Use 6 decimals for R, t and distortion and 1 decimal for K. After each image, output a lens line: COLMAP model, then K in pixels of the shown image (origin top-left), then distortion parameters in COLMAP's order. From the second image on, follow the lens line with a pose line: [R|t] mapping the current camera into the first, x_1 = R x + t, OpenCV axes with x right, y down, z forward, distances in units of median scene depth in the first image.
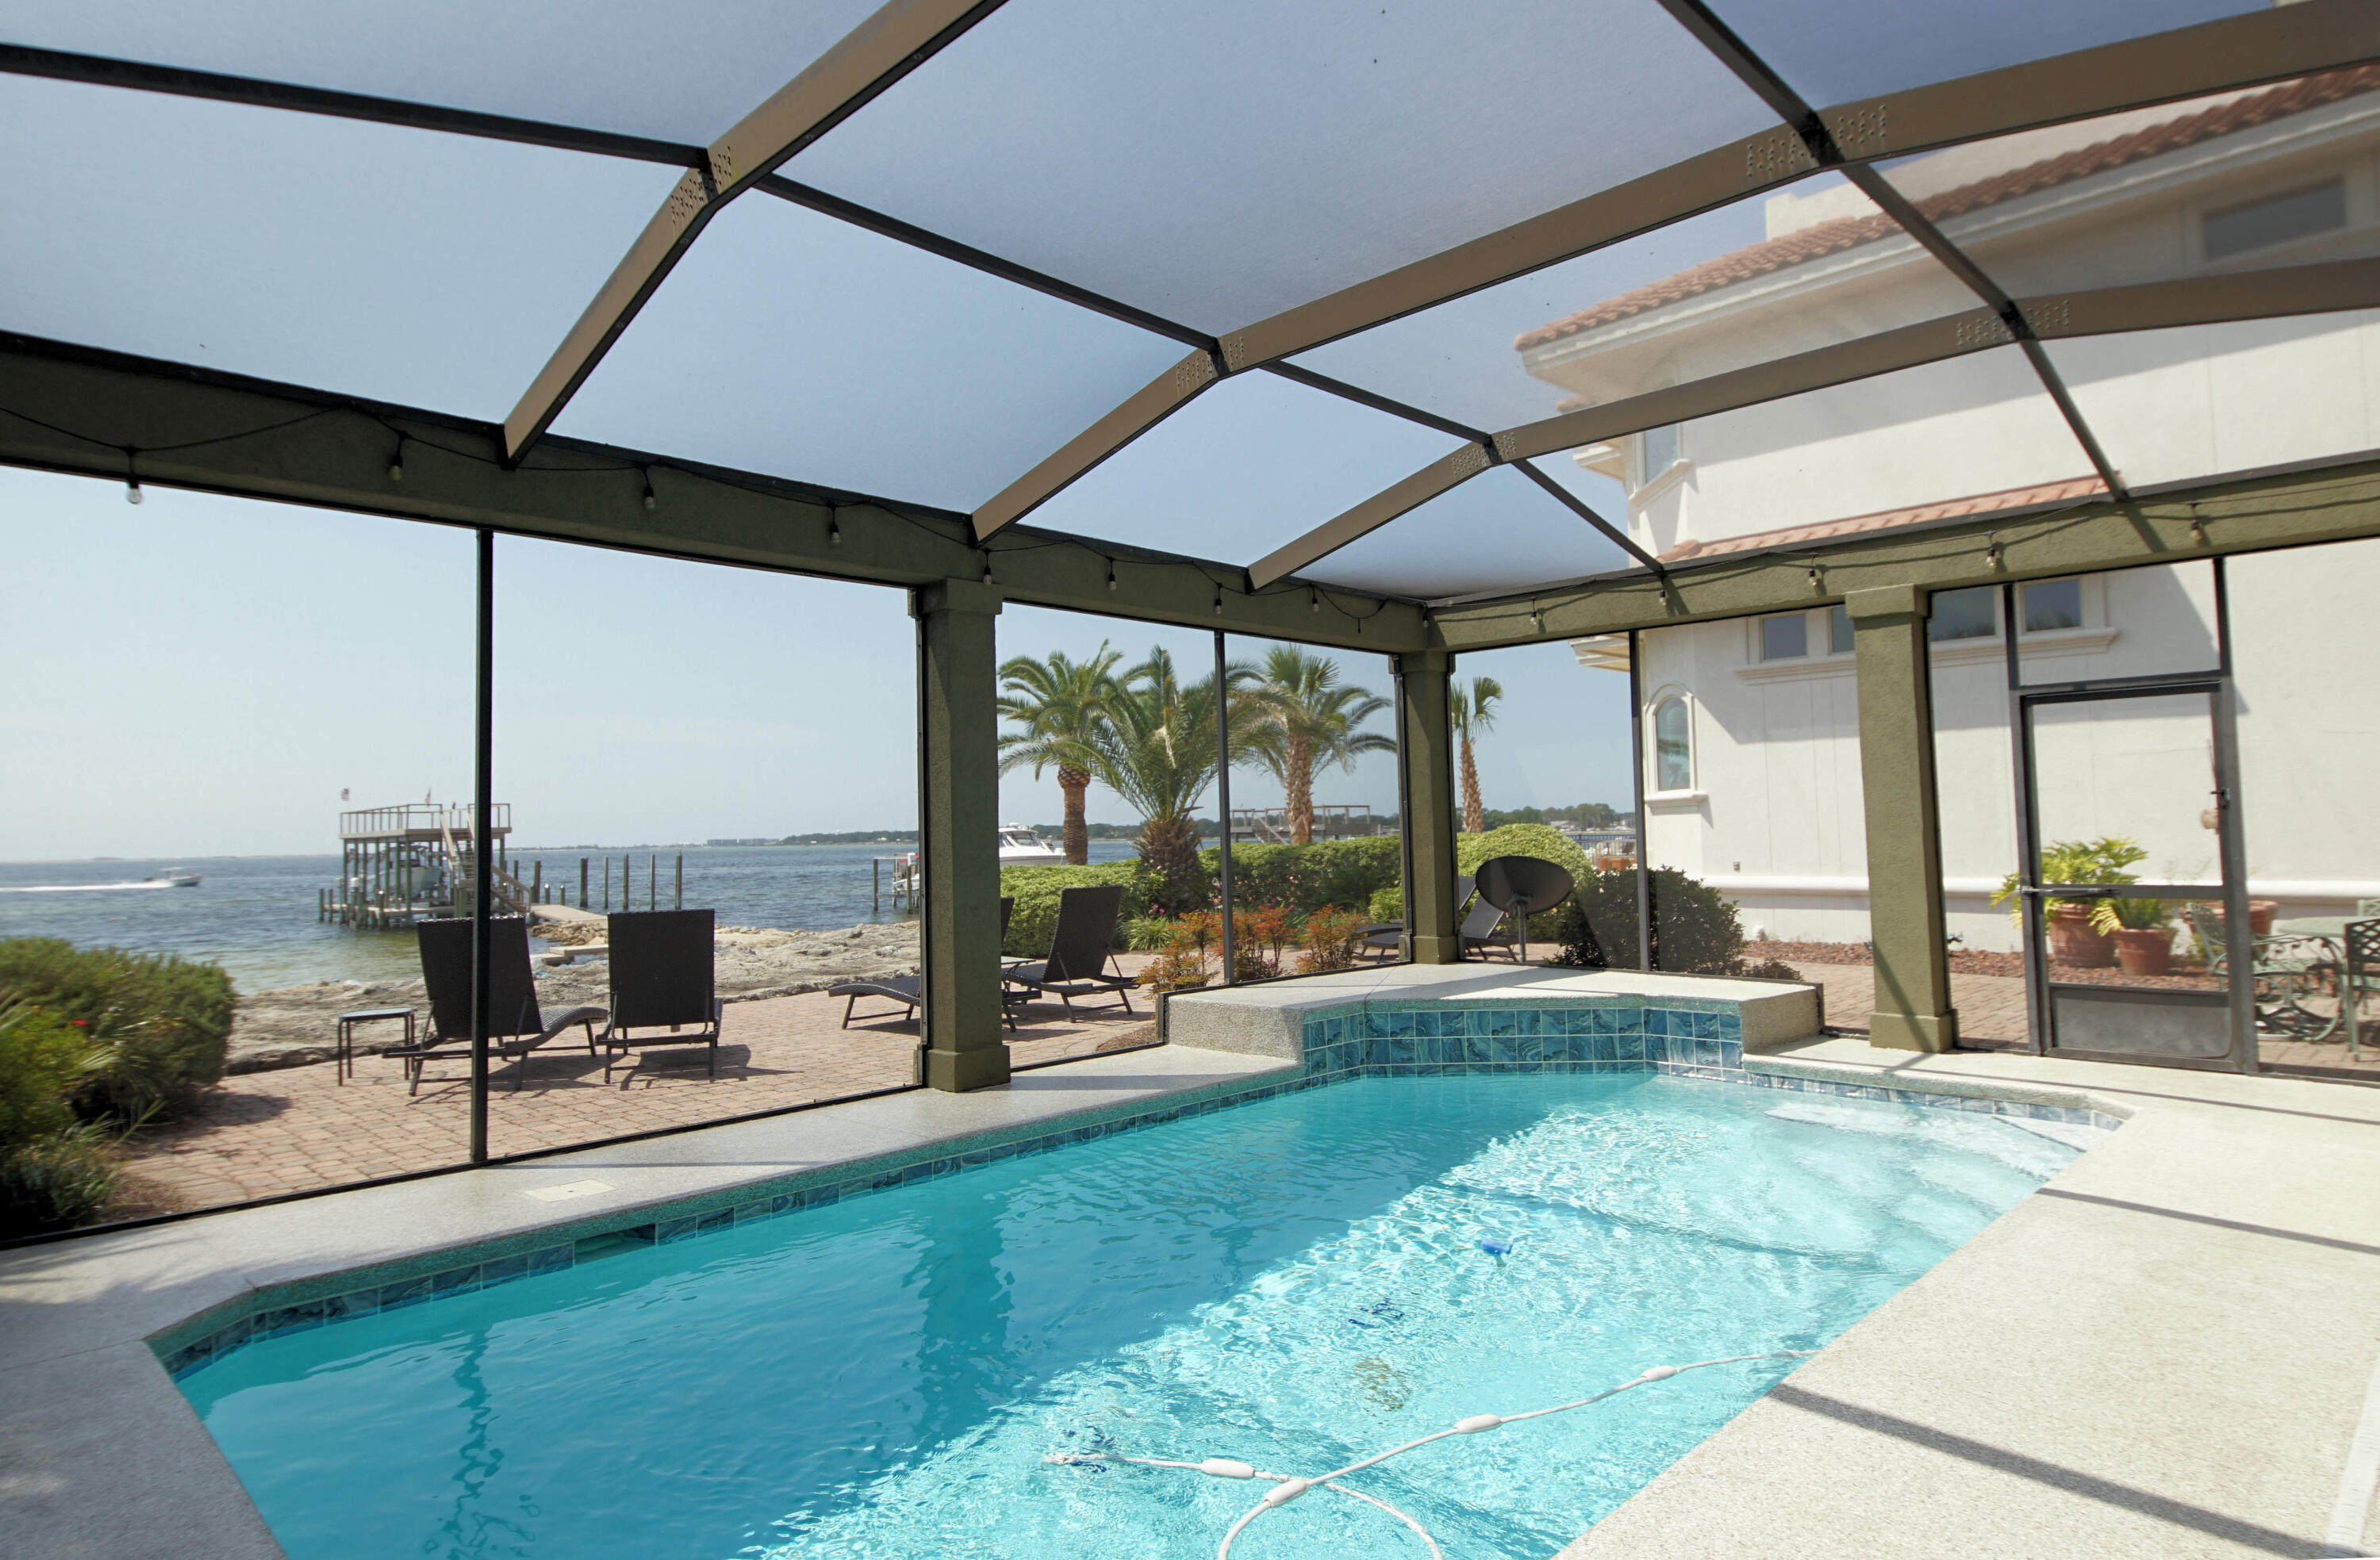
lens RADIAL K [[1313.1, 0, 1190.0], [0, 1313.1, 780.0], [0, 0, 1]] dist [0.027570, -0.000576]
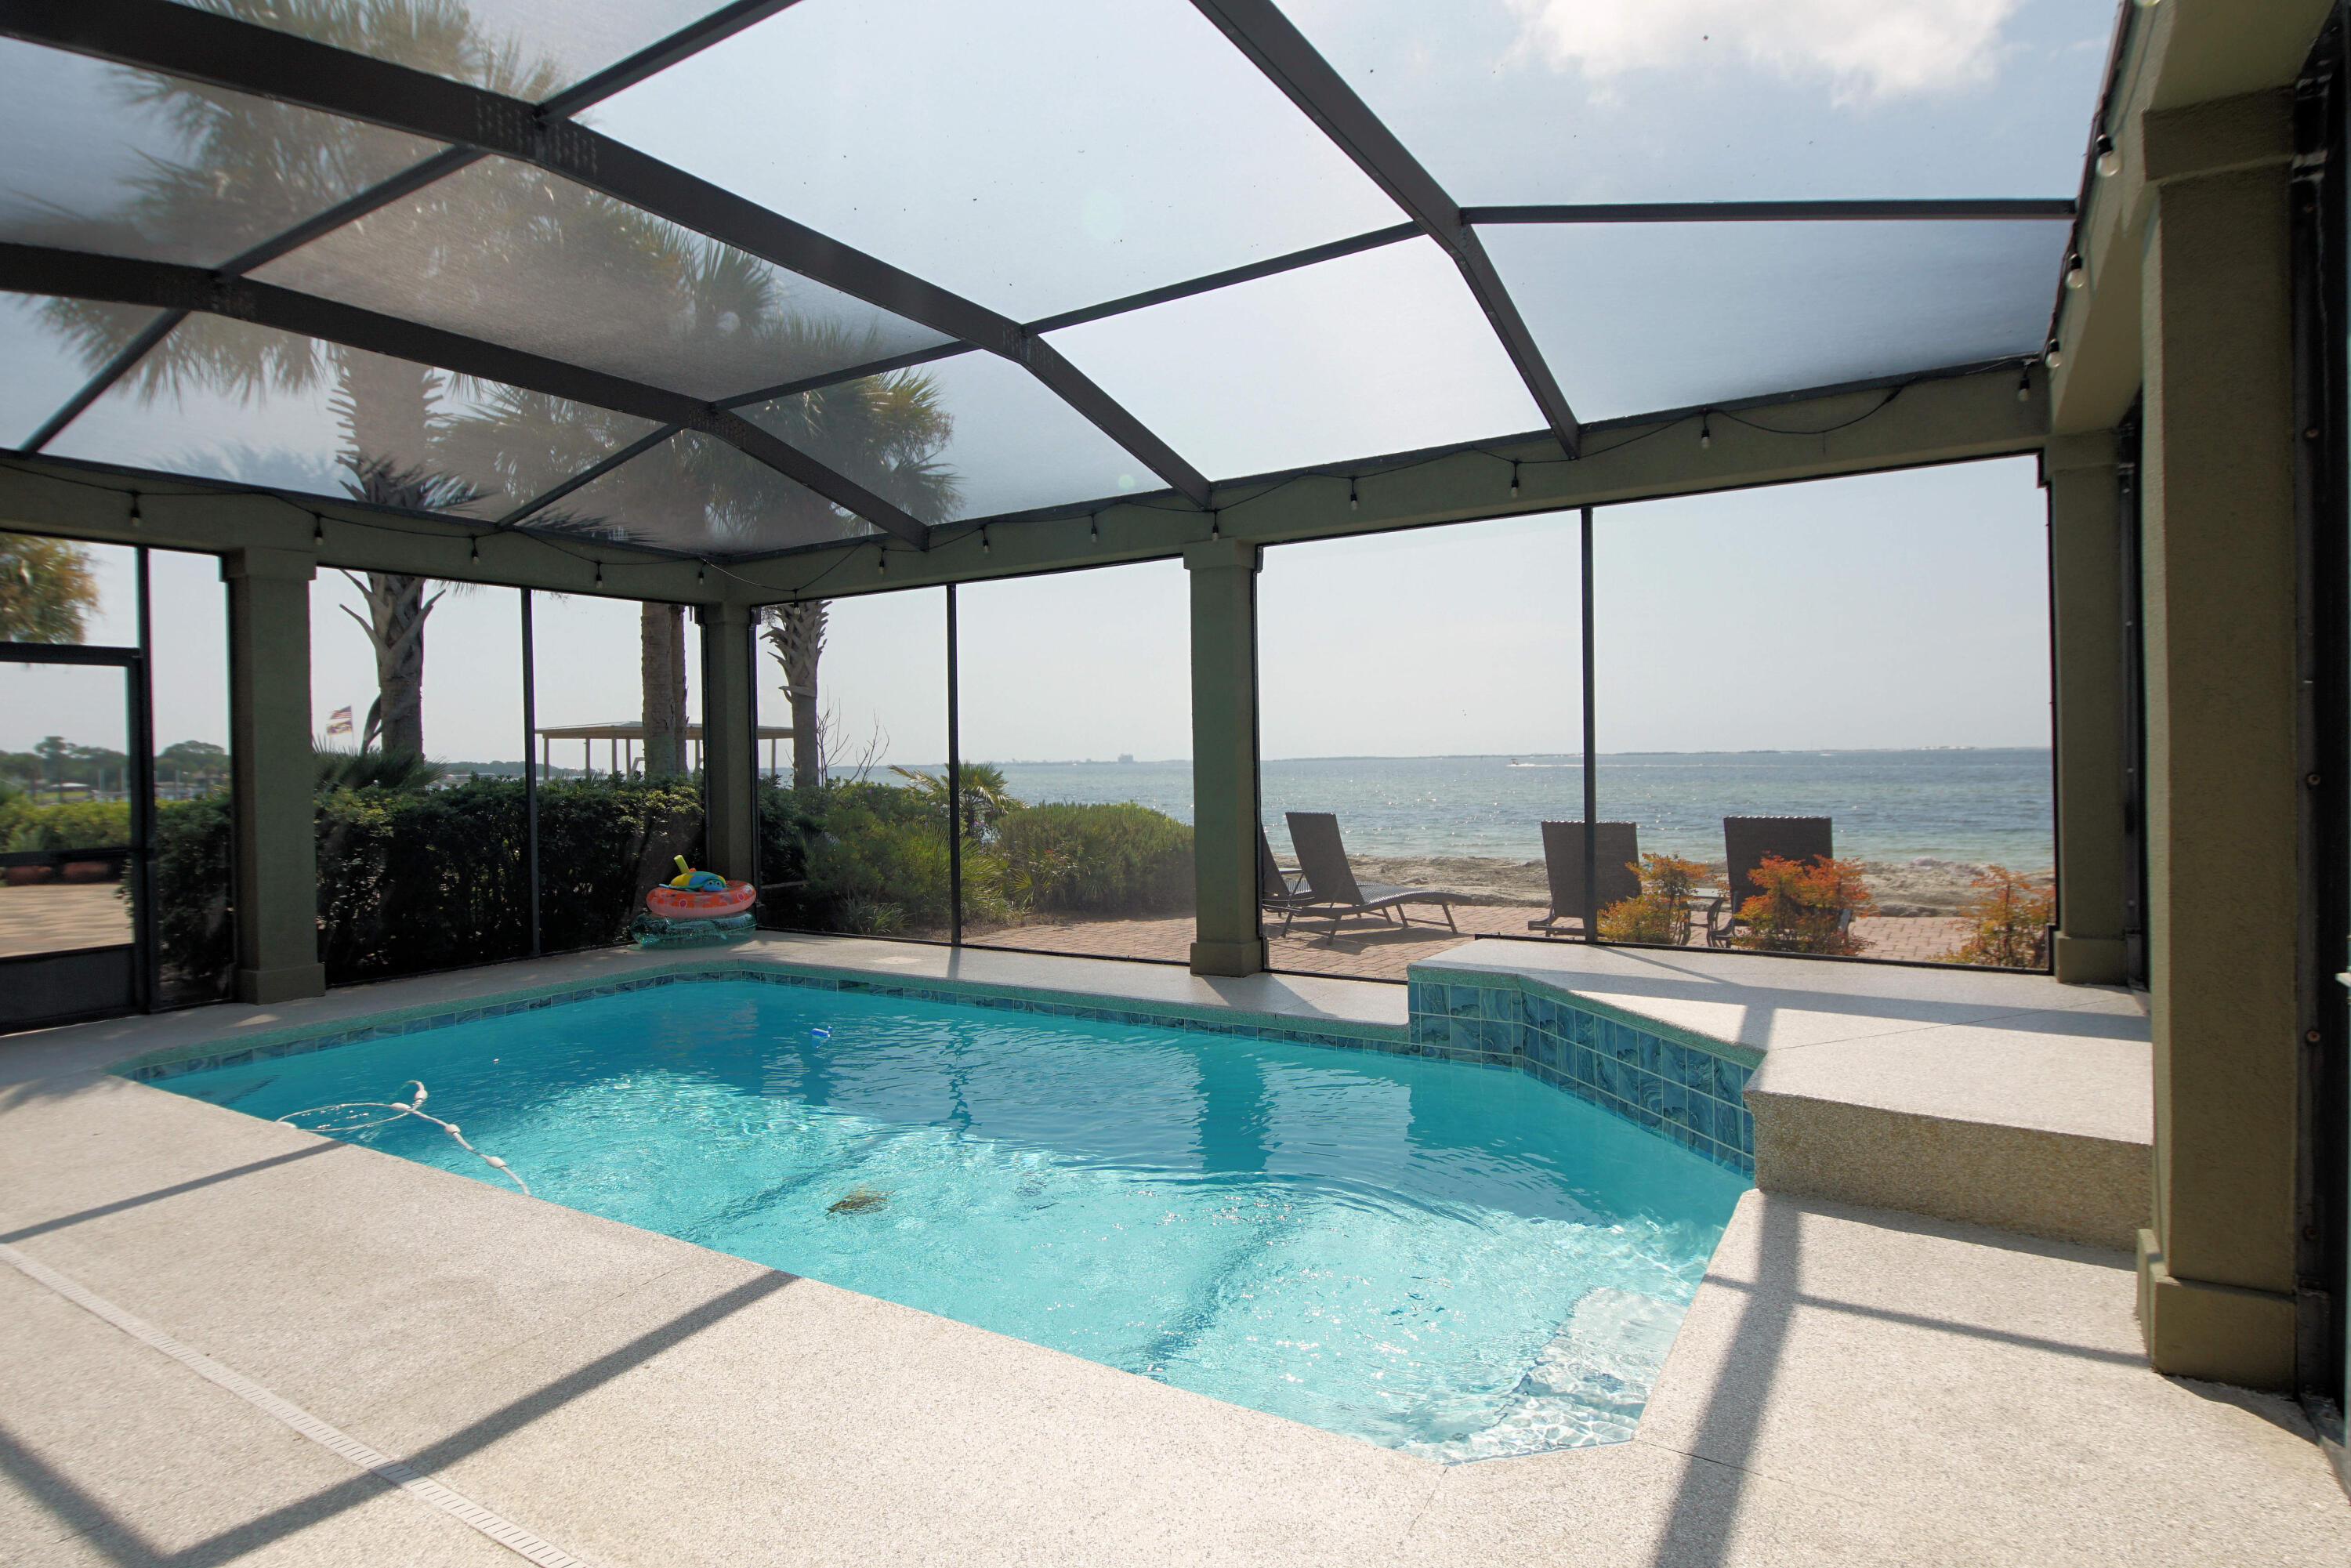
lens RADIAL K [[1239.2, 0, 1178.4], [0, 1239.2, 776.9], [0, 0, 1]] dist [0.003729, -0.000118]
pose [[0.231799, 0.019591, -0.972566, 0.819723], [0.047139, 0.998396, 0.031346, 0.018733], [0.971621, -0.053111, 0.230504, 0.655971]]
